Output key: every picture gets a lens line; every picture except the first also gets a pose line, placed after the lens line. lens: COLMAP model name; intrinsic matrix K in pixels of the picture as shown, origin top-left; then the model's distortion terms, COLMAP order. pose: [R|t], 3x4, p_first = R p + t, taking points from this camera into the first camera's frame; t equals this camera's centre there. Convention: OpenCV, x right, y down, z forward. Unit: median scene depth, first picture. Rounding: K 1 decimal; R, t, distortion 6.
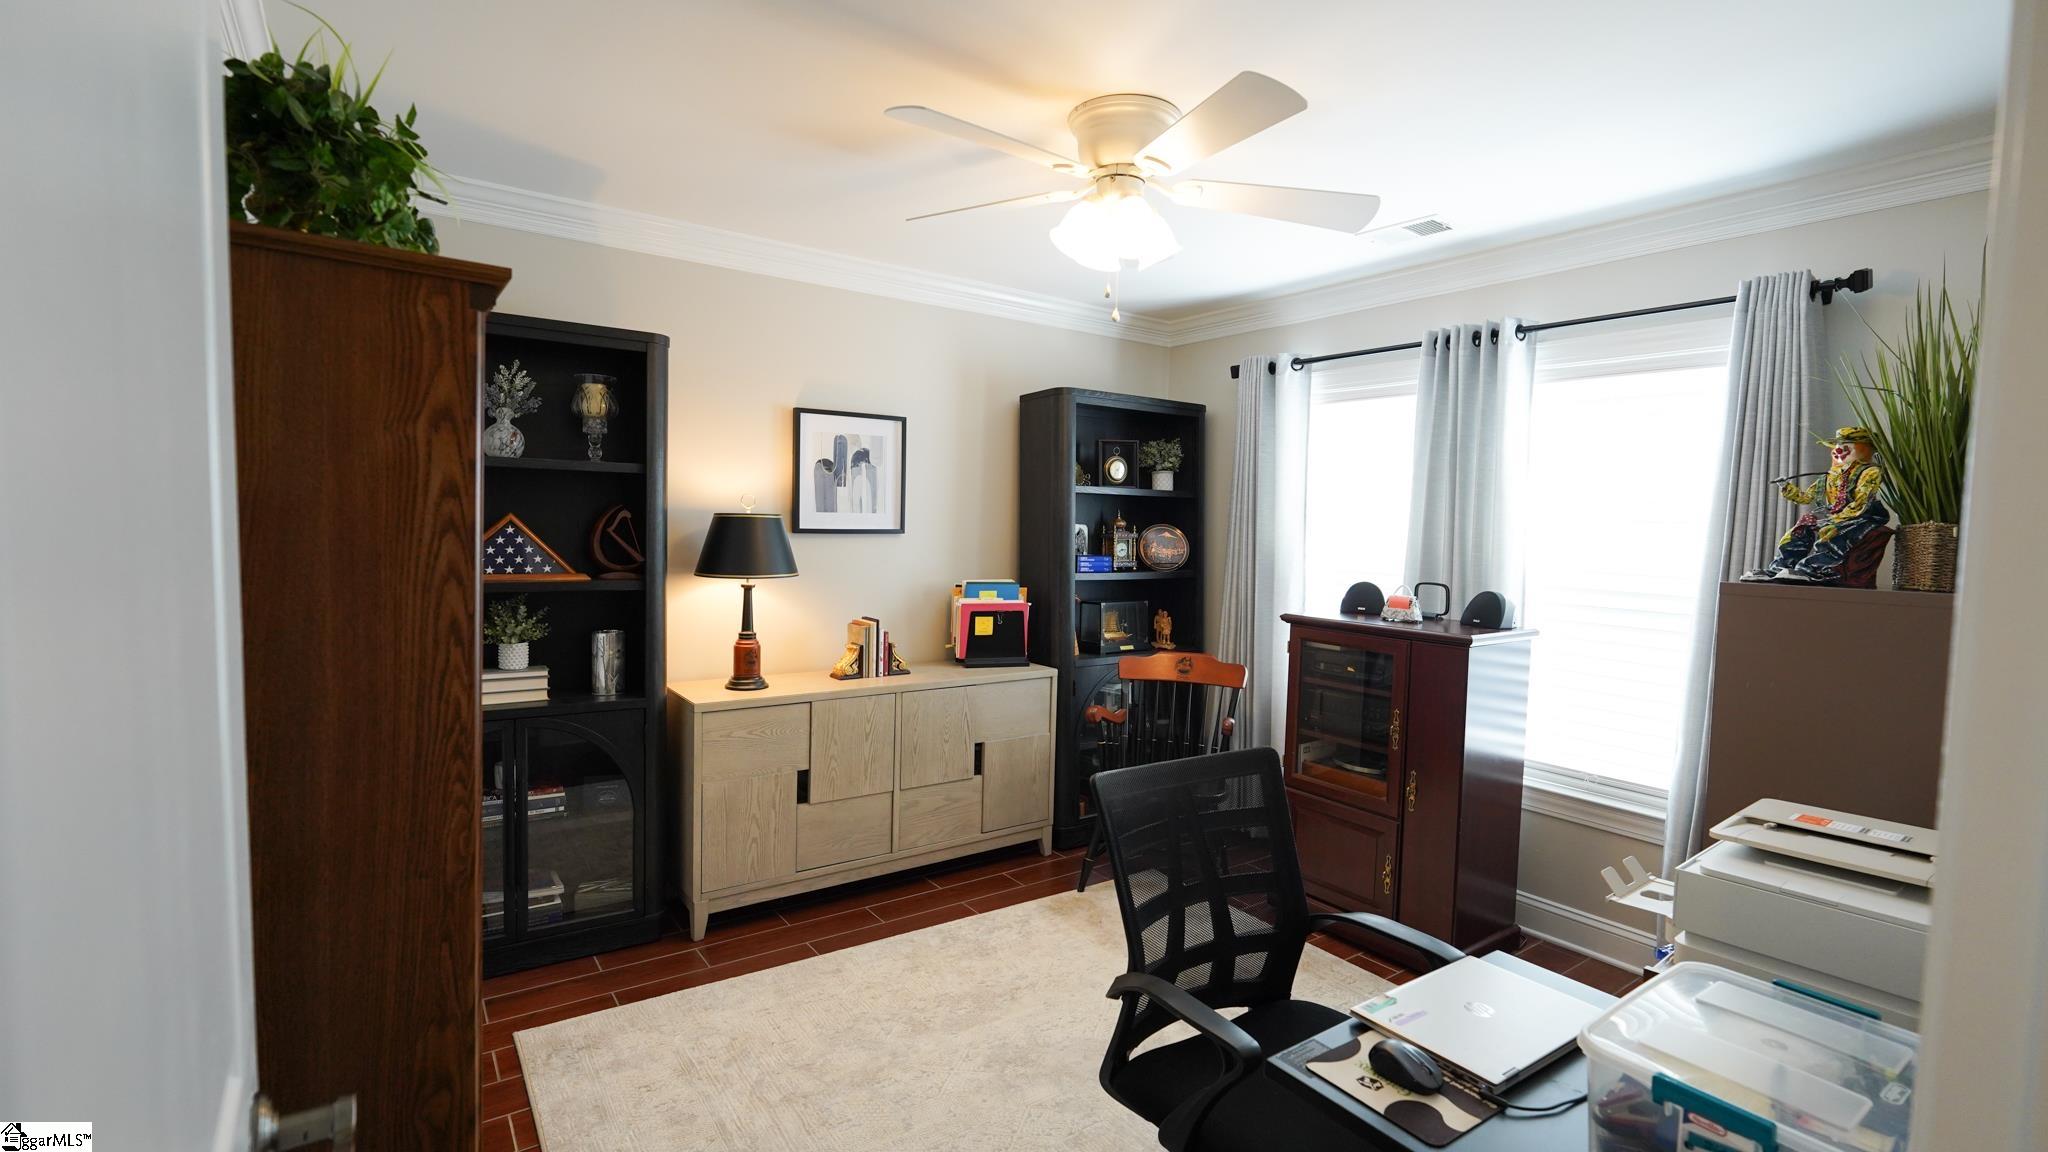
lens RADIAL K [[915.3, 0, 1023.2], [0, 915.3, 575.7], [0, 0, 1]] dist [-0.020561, 0.008509]
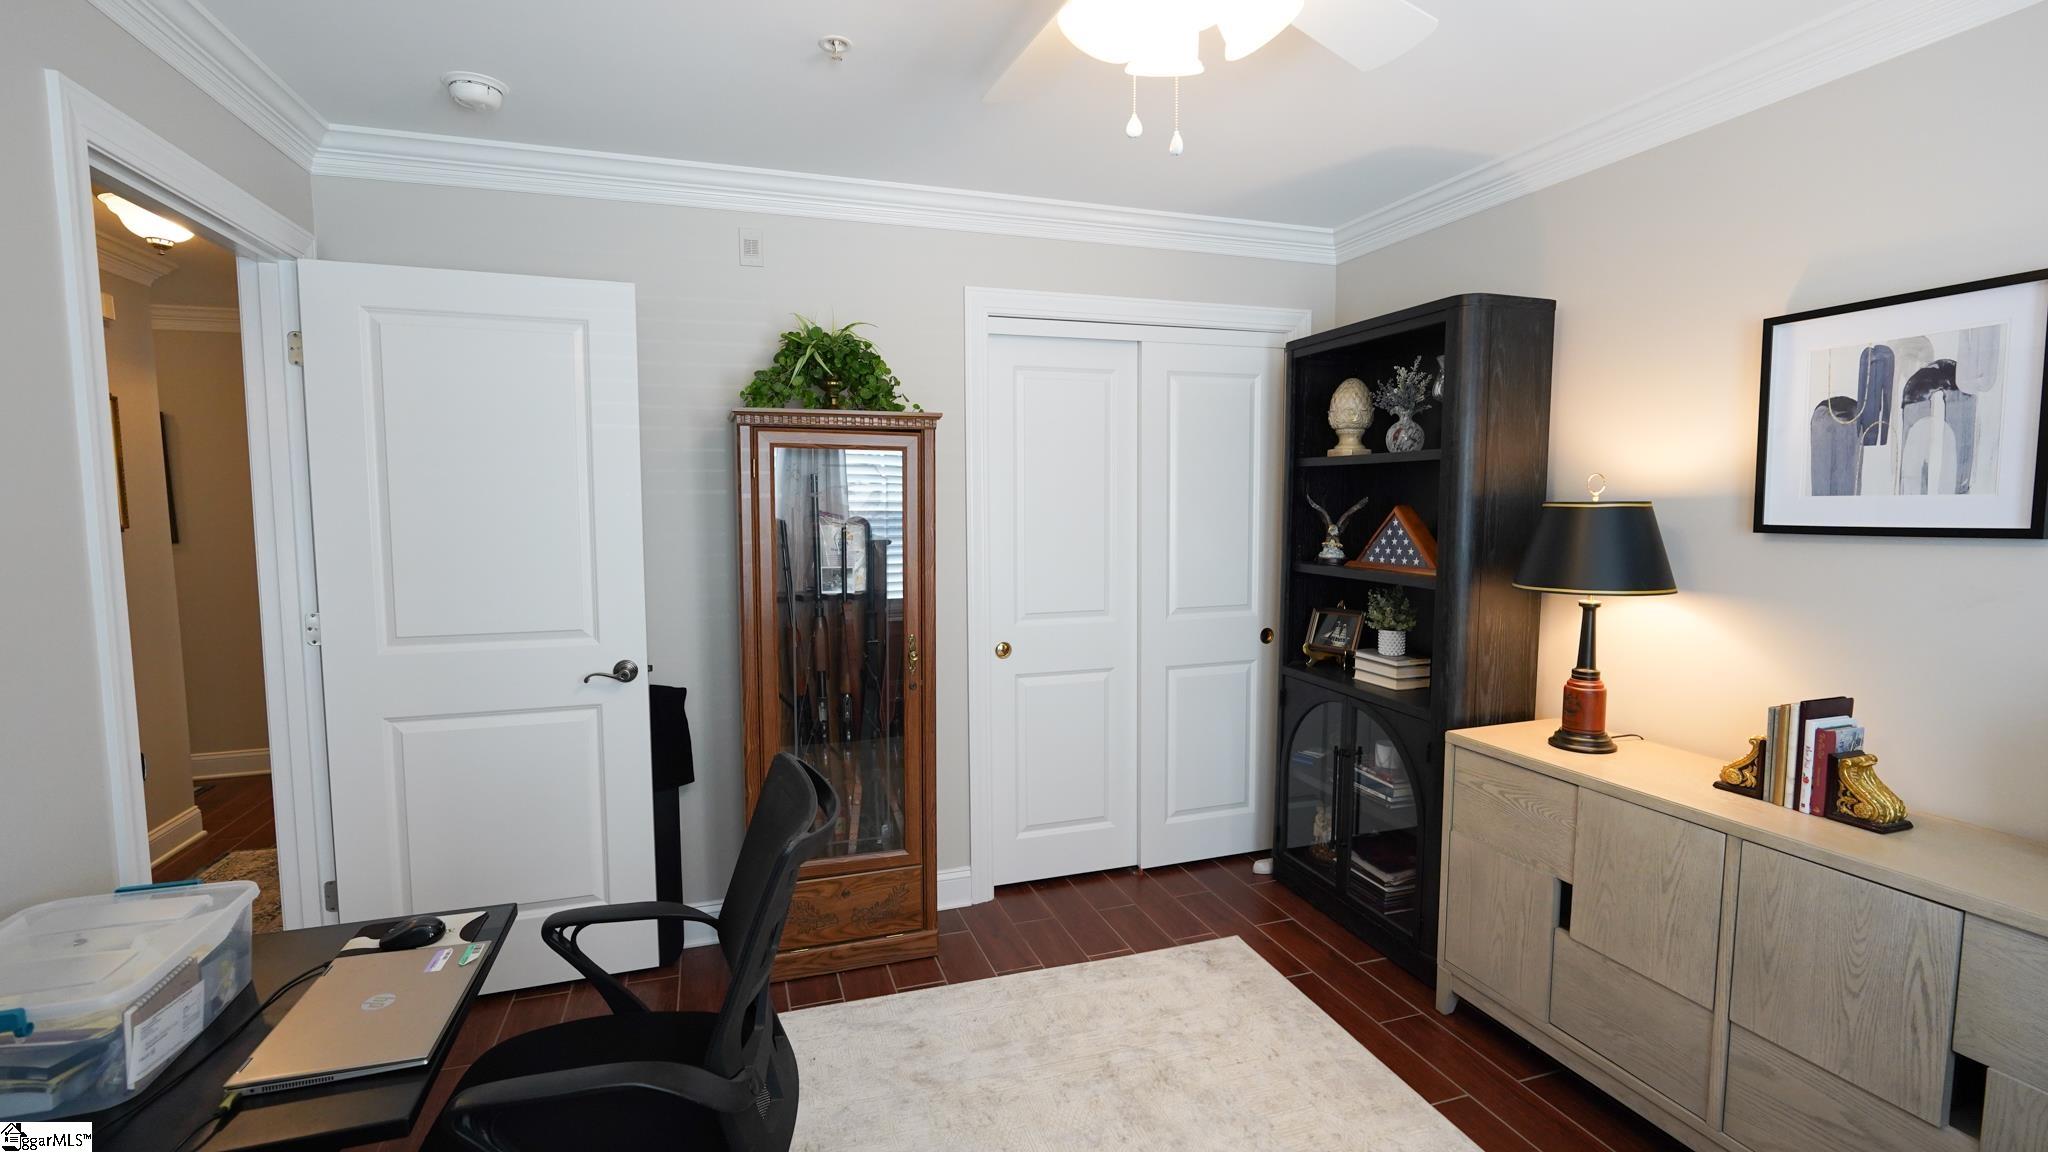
lens RADIAL K [[915.3, 0, 1023.2], [0, 915.3, 575.7], [0, 0, 1]] dist [-0.020561, 0.008509]
pose [[-0.297836, 0.055746, -0.952988, 0.459077], [-0.059217, 0.995292, 0.076727, -0.035934], [0.952779, 0.079285, -0.293132, 0.727164]]
